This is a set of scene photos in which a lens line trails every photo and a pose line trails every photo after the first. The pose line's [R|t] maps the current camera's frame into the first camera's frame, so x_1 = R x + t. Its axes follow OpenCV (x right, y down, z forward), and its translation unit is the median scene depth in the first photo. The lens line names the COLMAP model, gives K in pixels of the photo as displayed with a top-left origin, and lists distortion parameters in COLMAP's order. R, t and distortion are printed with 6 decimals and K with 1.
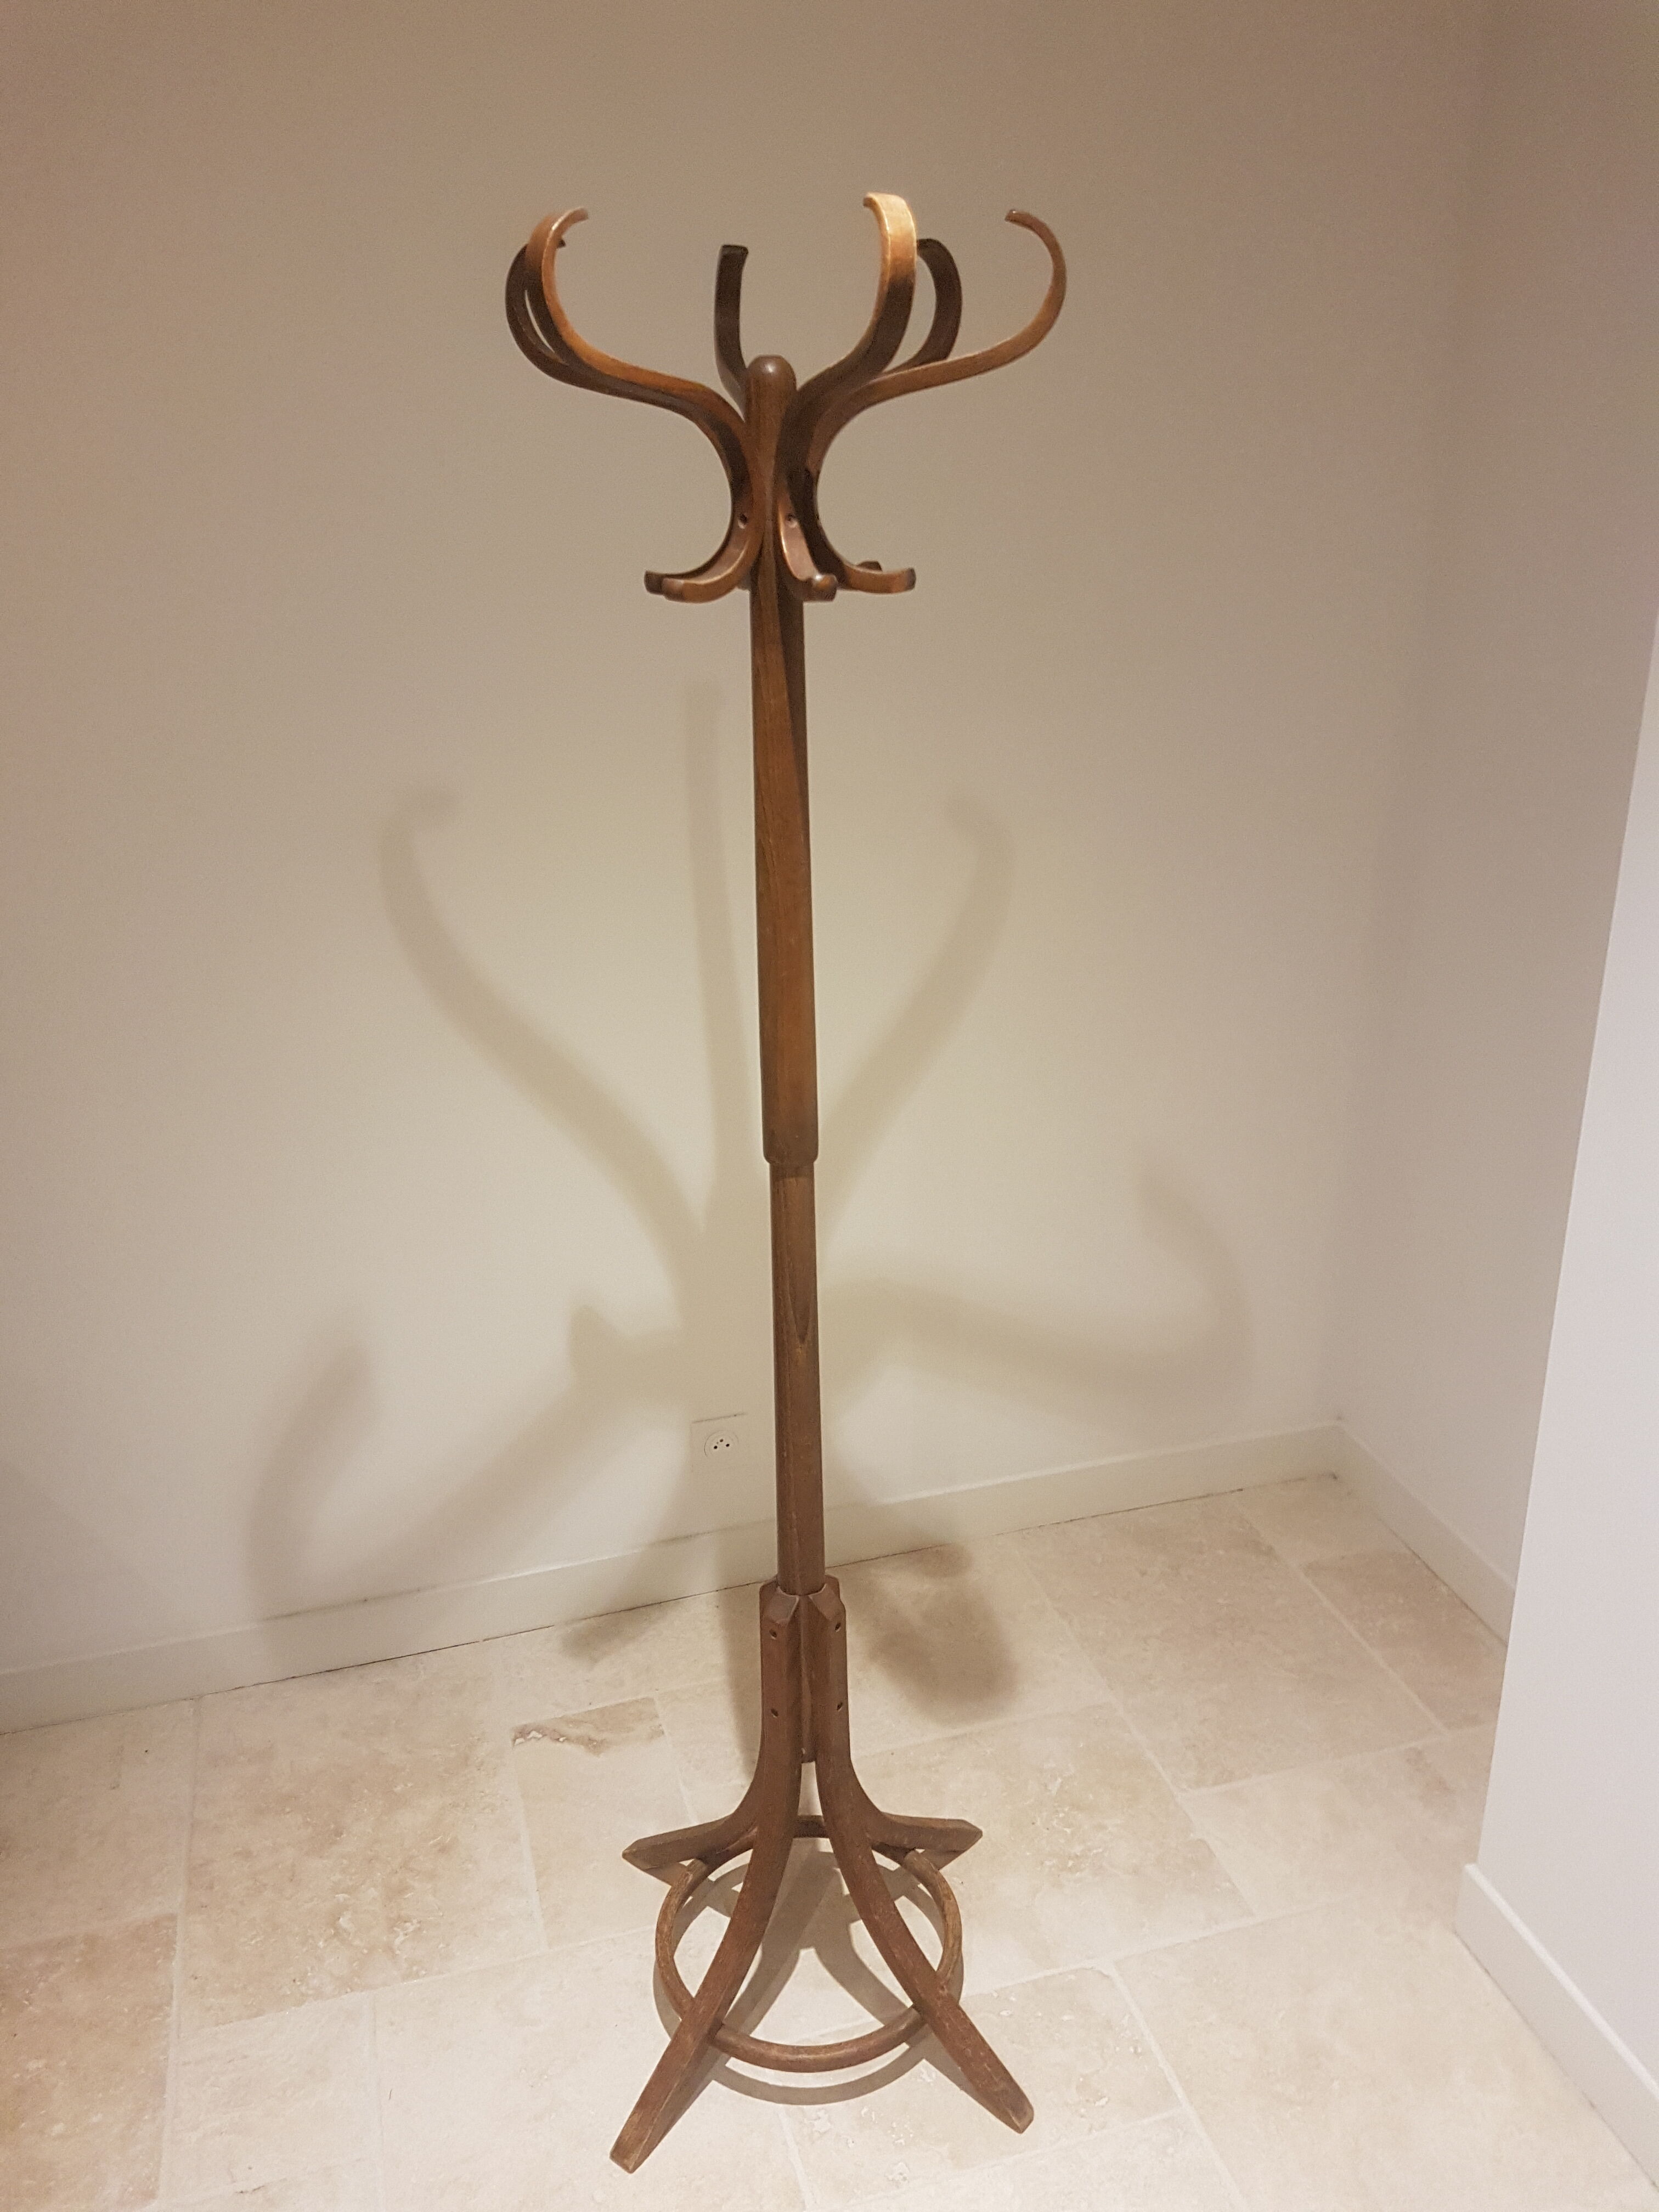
lens RADIAL K [[1723.6, 0, 833.0], [0, 1723.6, 1170.8], [0, 0, 1]] dist [0.096049, -0.154690]
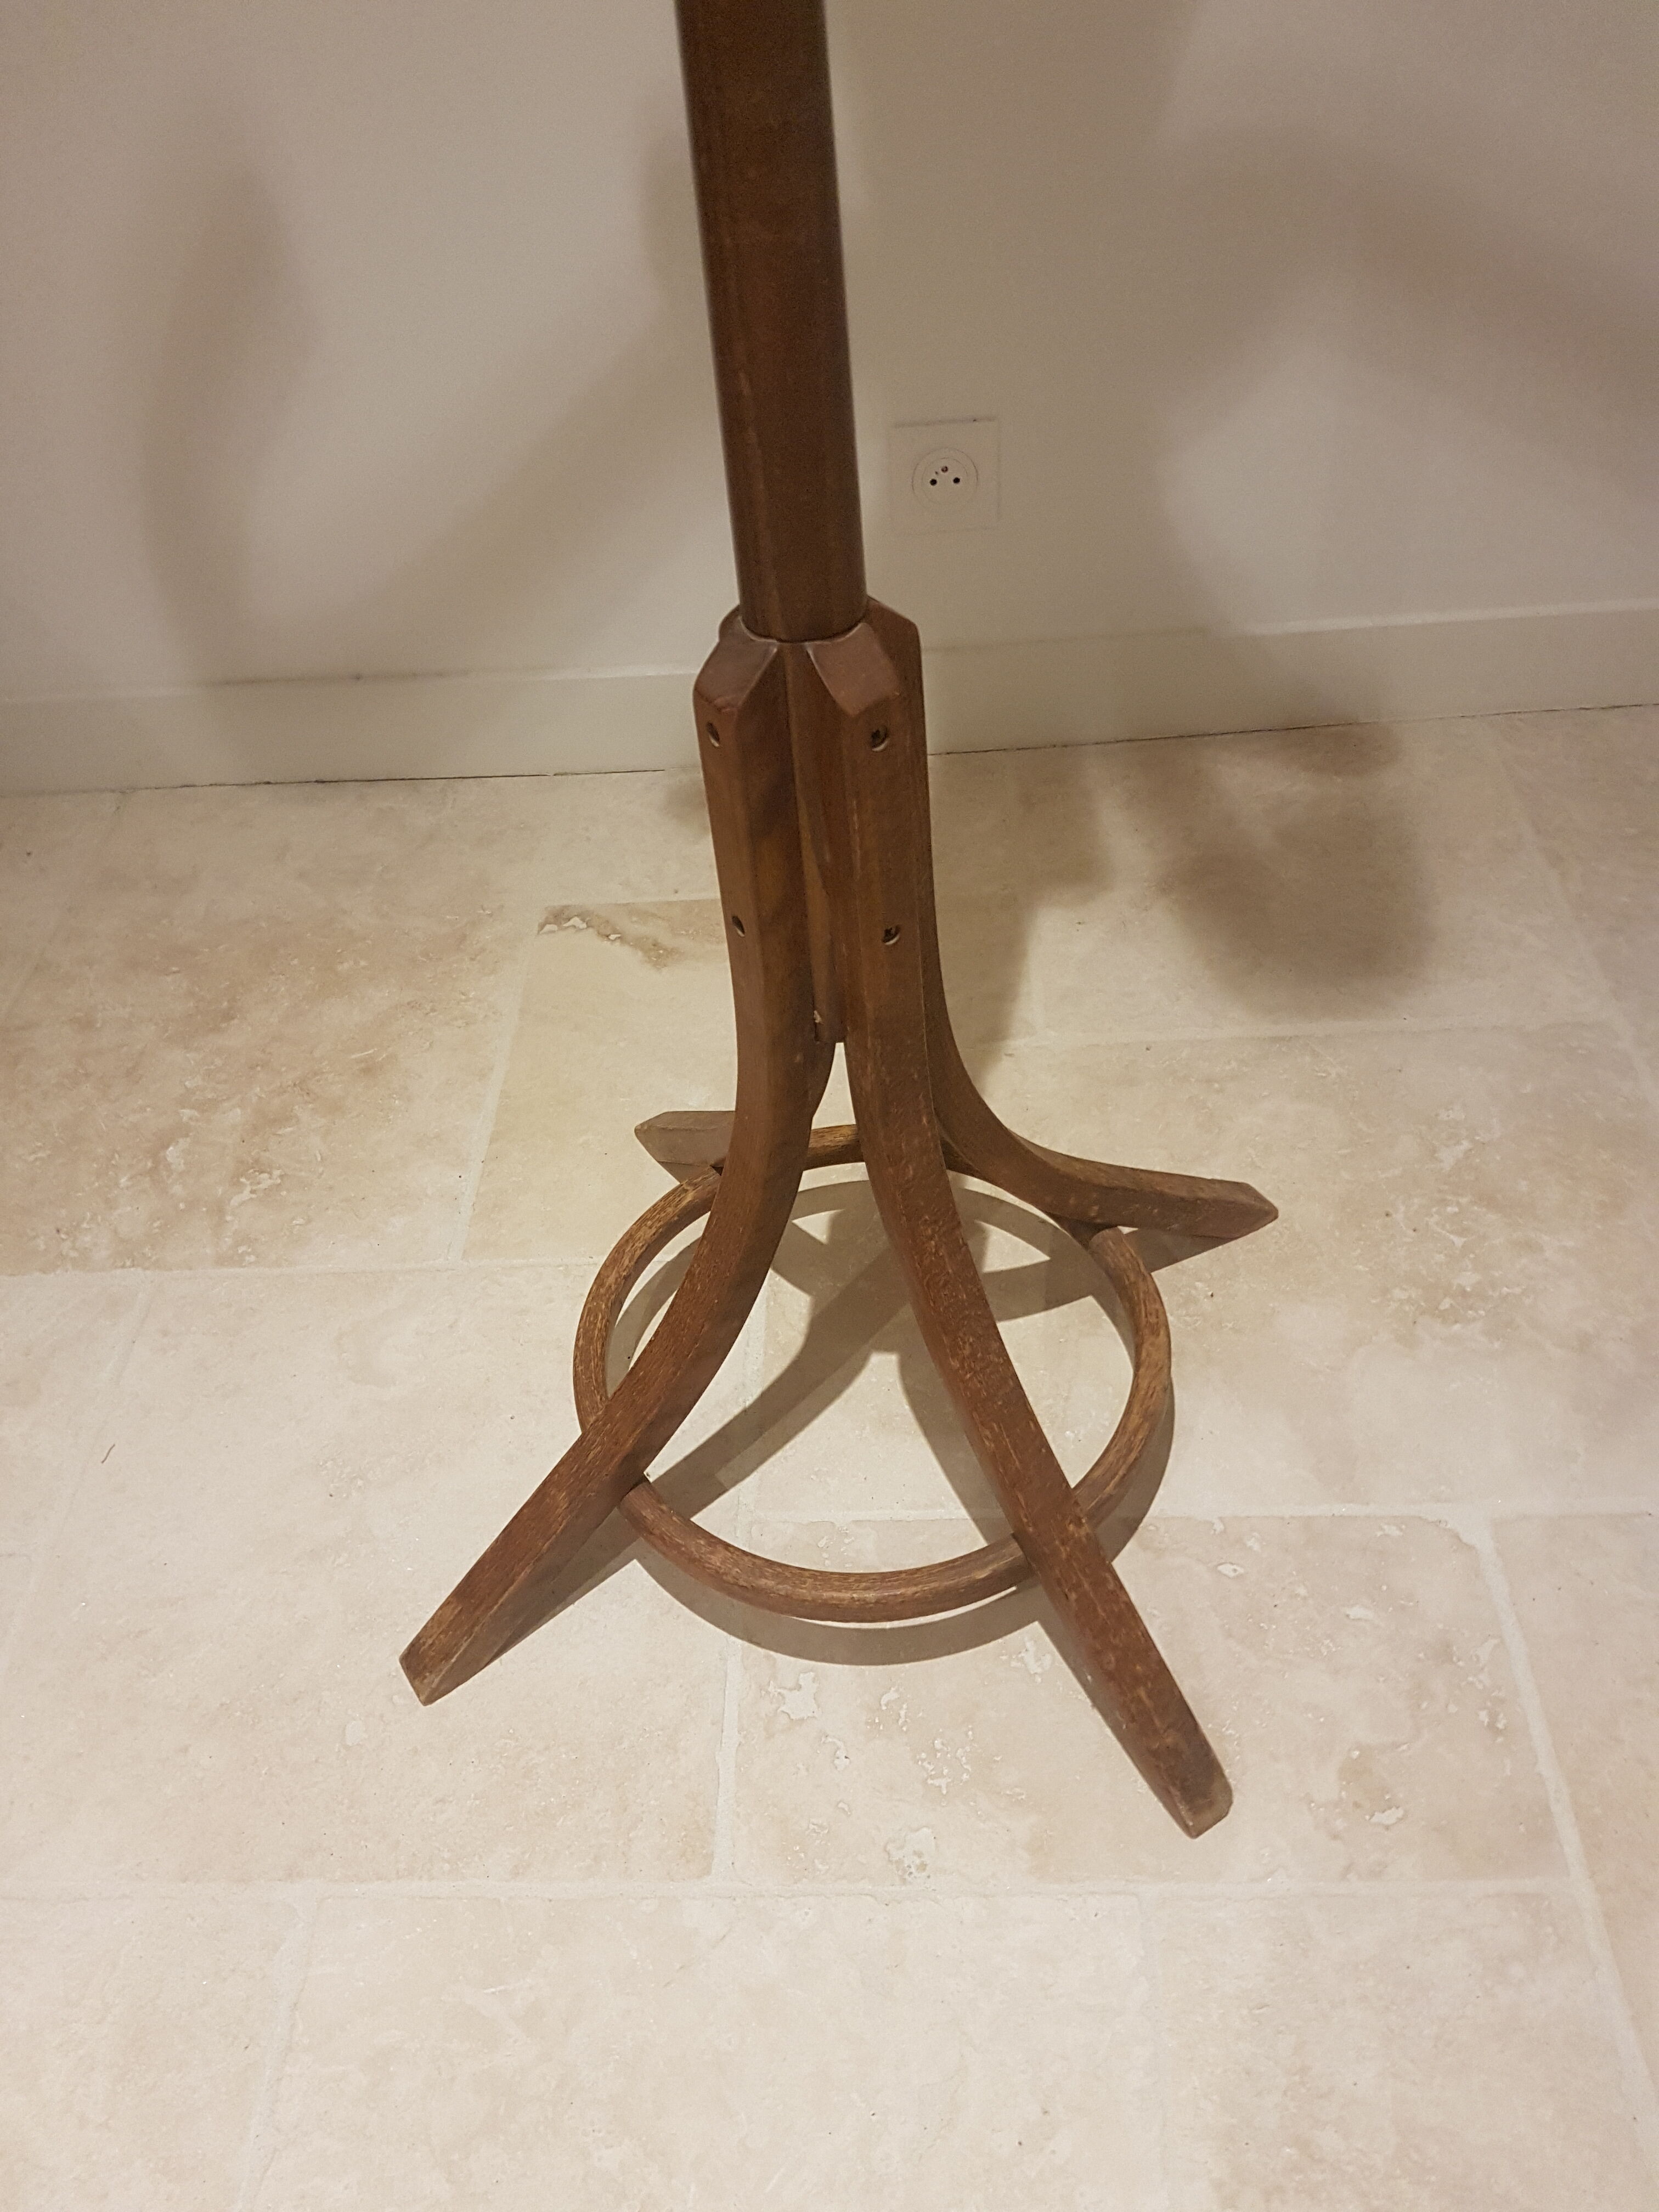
lens RADIAL K [[1723.6, 0, 822.7], [0, 1723.6, 1103.4], [0, 0, 1]] dist [0.096049, -0.154690]
pose [[0.952201, 0.170358, -0.253559, 0.086186], [-0.063592, 0.922414, 0.380932, 0.171579], [0.298781, -0.346599, 0.889156, 0.543760]]
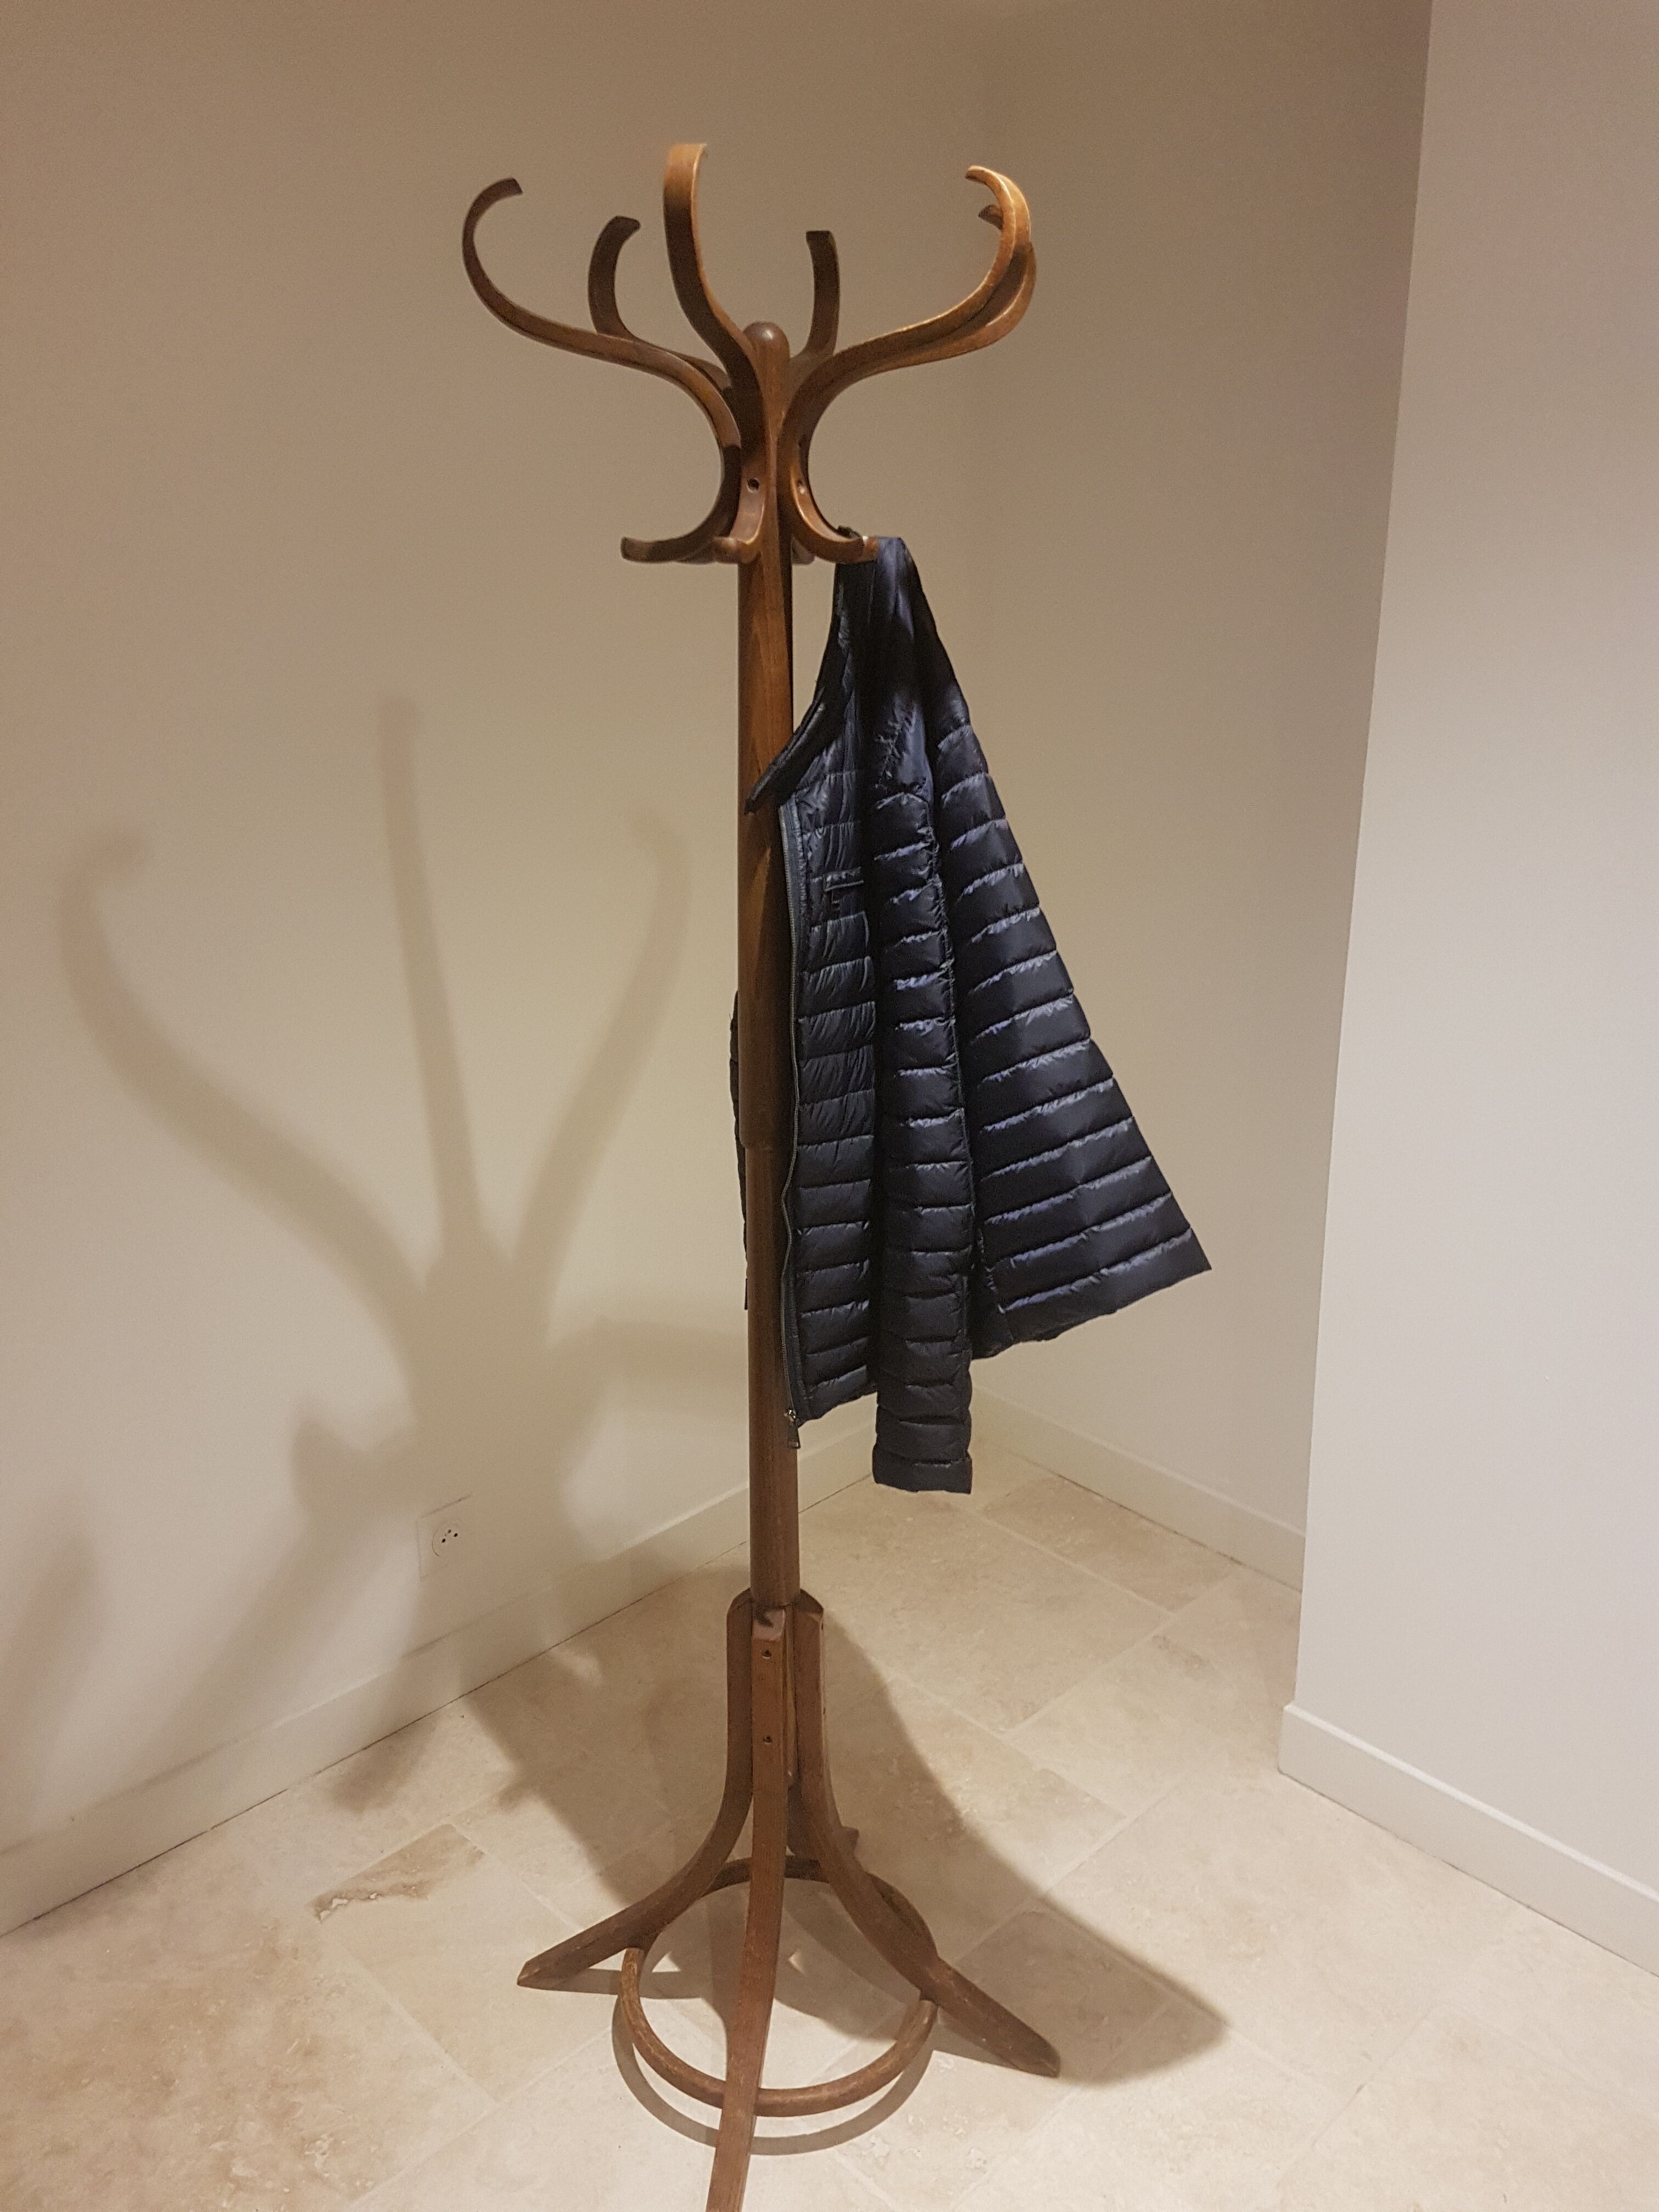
lens RADIAL K [[1723.6, 0, 836.7], [0, 1723.6, 1162.3], [0, 0, 1]] dist [0.096049, -0.154690]
pose [[0.881118, -0.147467, 0.449316, -0.336489], [0.170036, 0.985387, -0.010037, 0.012542], [-0.441270, 0.085244, 0.893317, 0.090039]]
